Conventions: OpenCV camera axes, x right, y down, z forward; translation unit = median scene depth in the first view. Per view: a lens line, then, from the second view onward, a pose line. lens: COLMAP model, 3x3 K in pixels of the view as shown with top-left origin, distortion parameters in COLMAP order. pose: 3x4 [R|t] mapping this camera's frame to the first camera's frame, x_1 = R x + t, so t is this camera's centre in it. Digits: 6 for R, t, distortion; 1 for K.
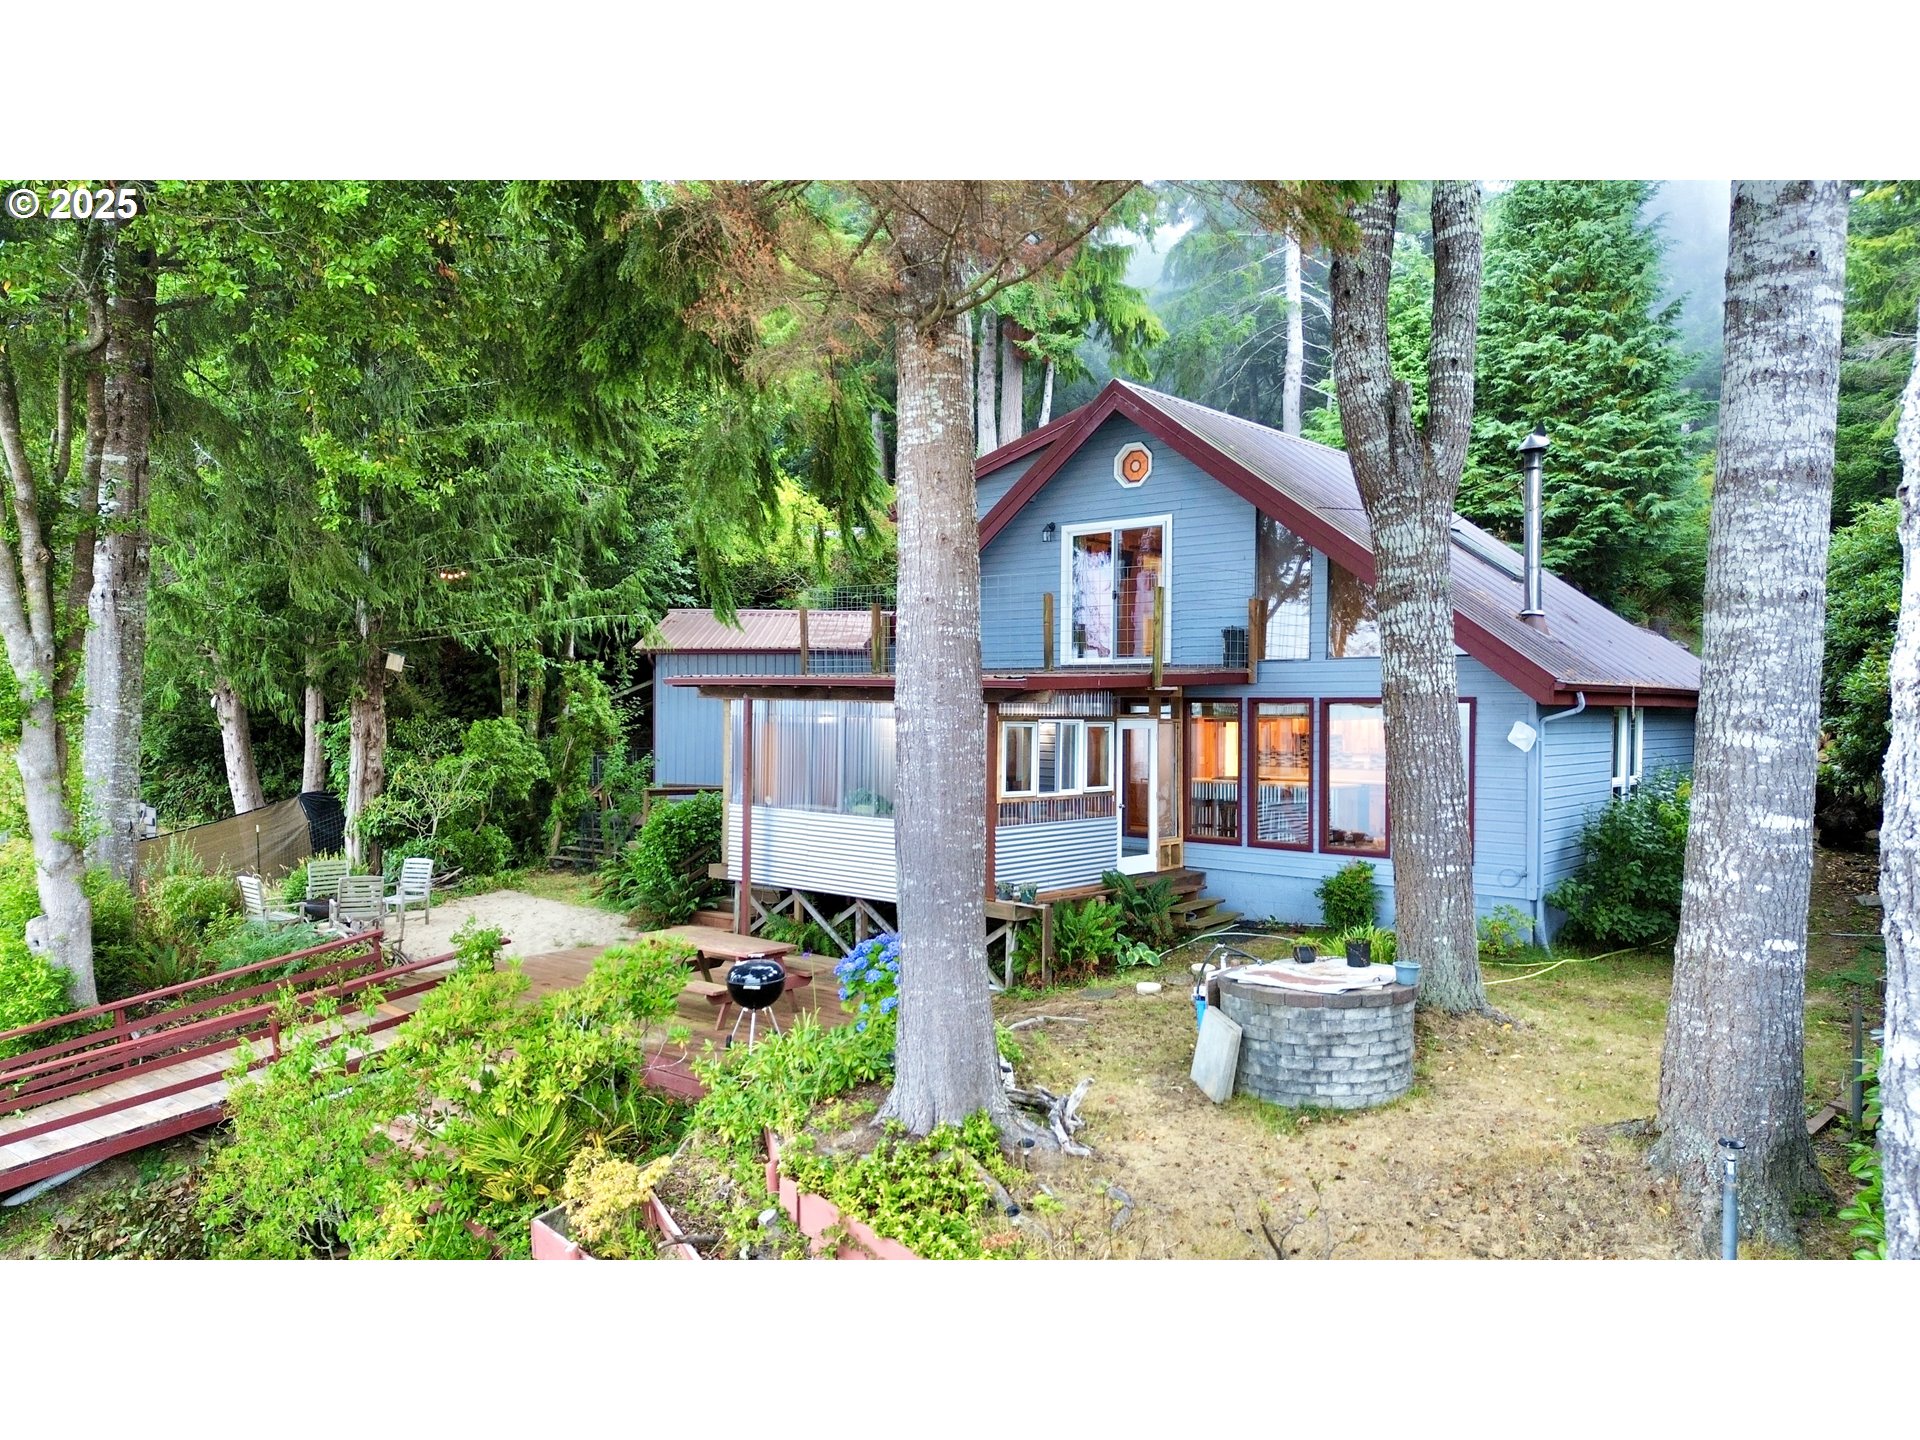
lens RADIAL K [[1390.3, 0, 960.0], [0, 1390.3, 716.5], [0, 0, 1]] dist [0.067690, 0.000271]
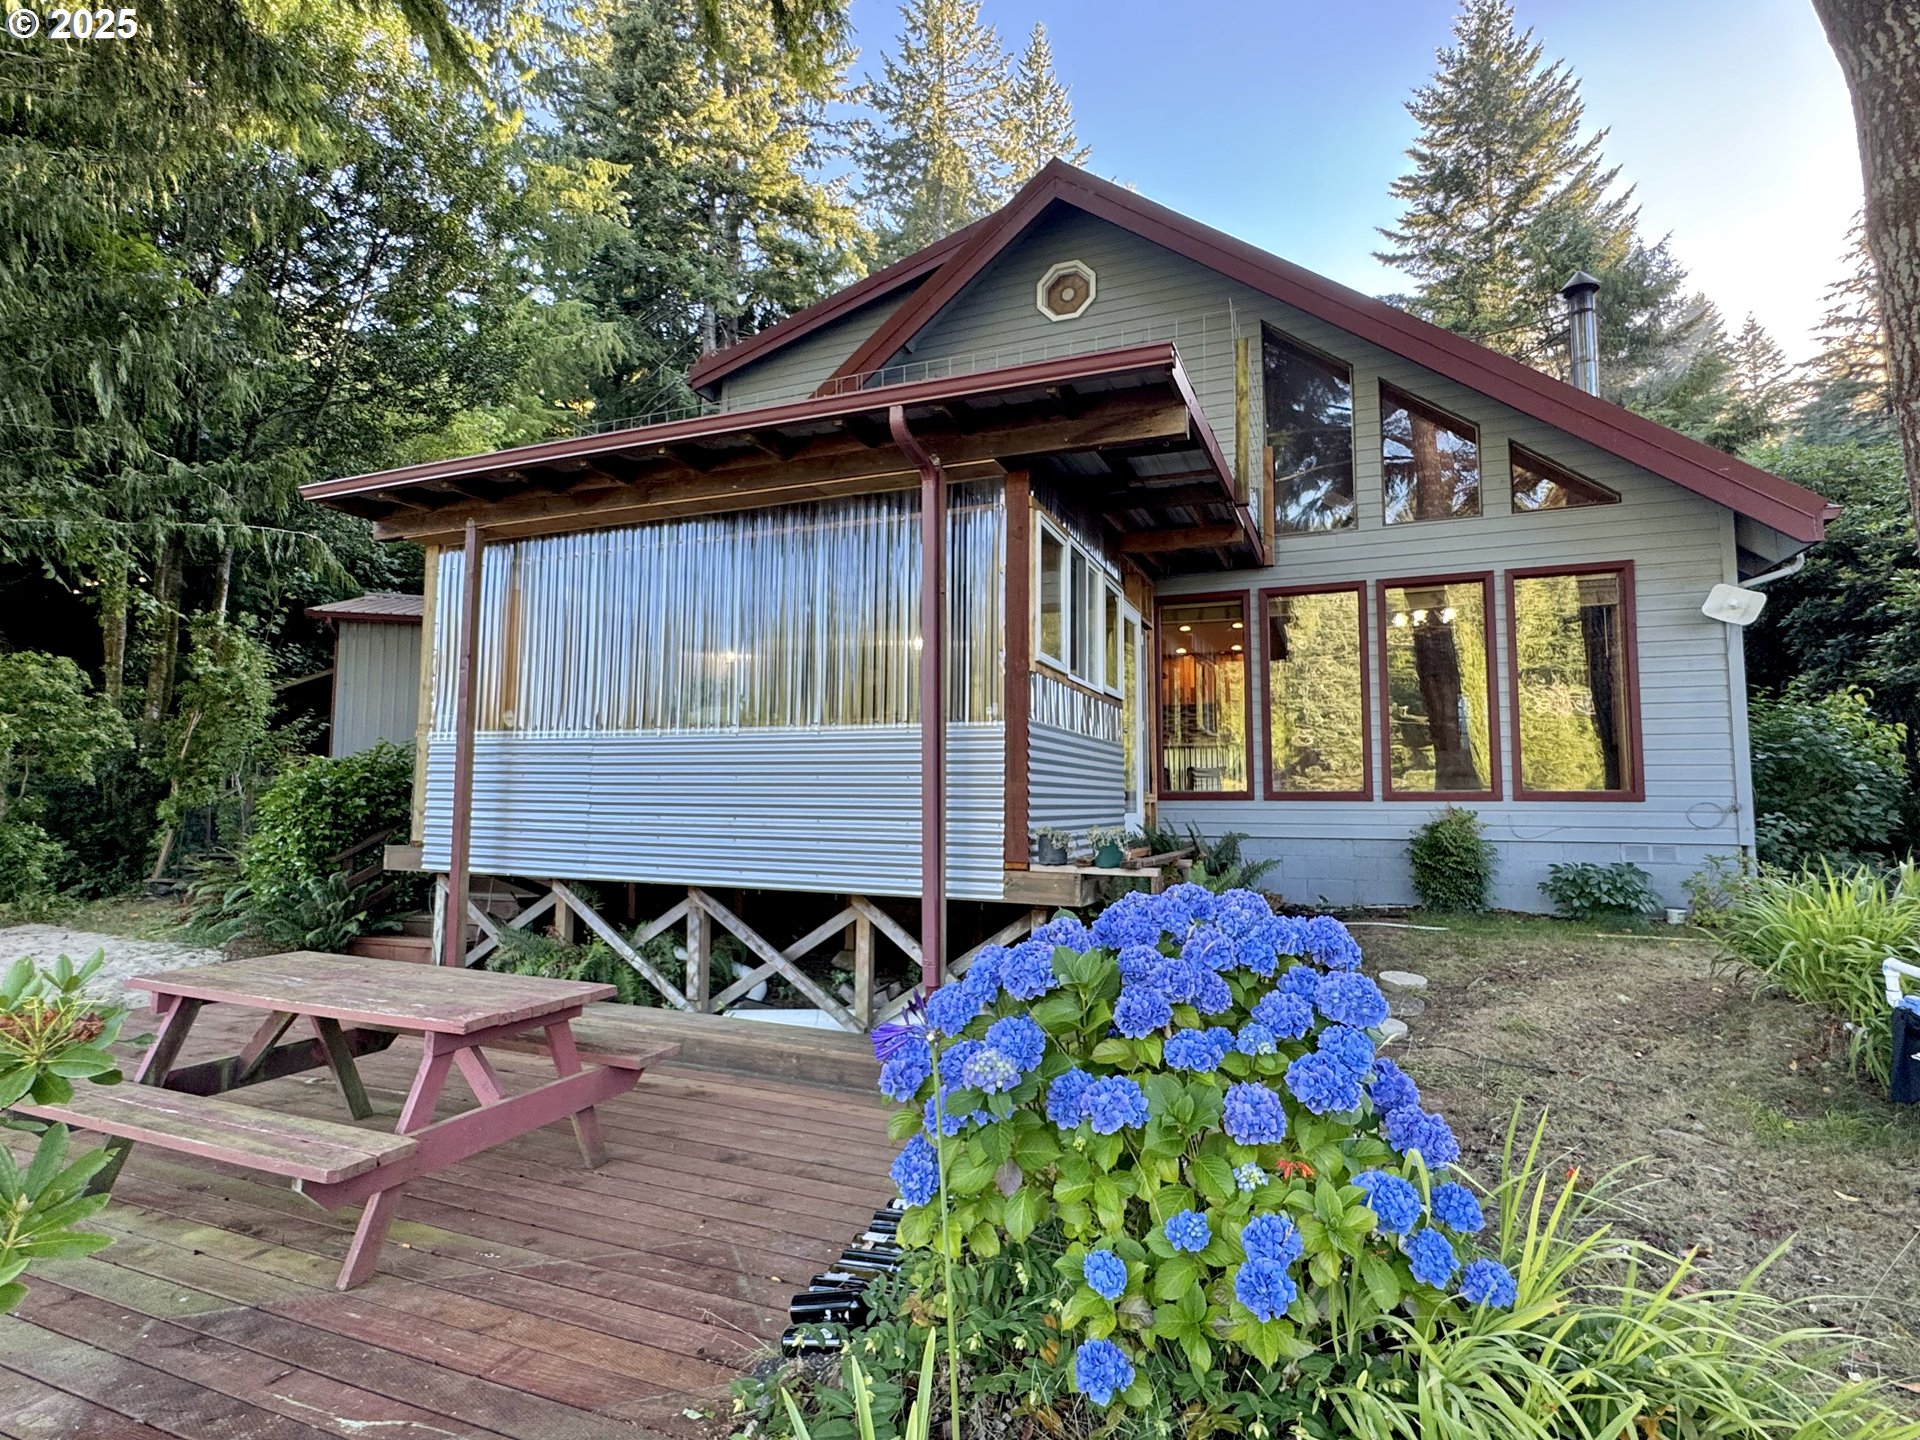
lens RADIAL K [[972.7, 0, 956.4], [0, 972.7, 715.8], [0, 0, 1]] dist [-0.006547, 0.002283]
pose [[0.948448, 0.024213, 0.316008, -0.087957], [0.004837, 0.995855, -0.090823, 0.090023], [-0.316897, 0.087669, 0.944399, 0.558649]]
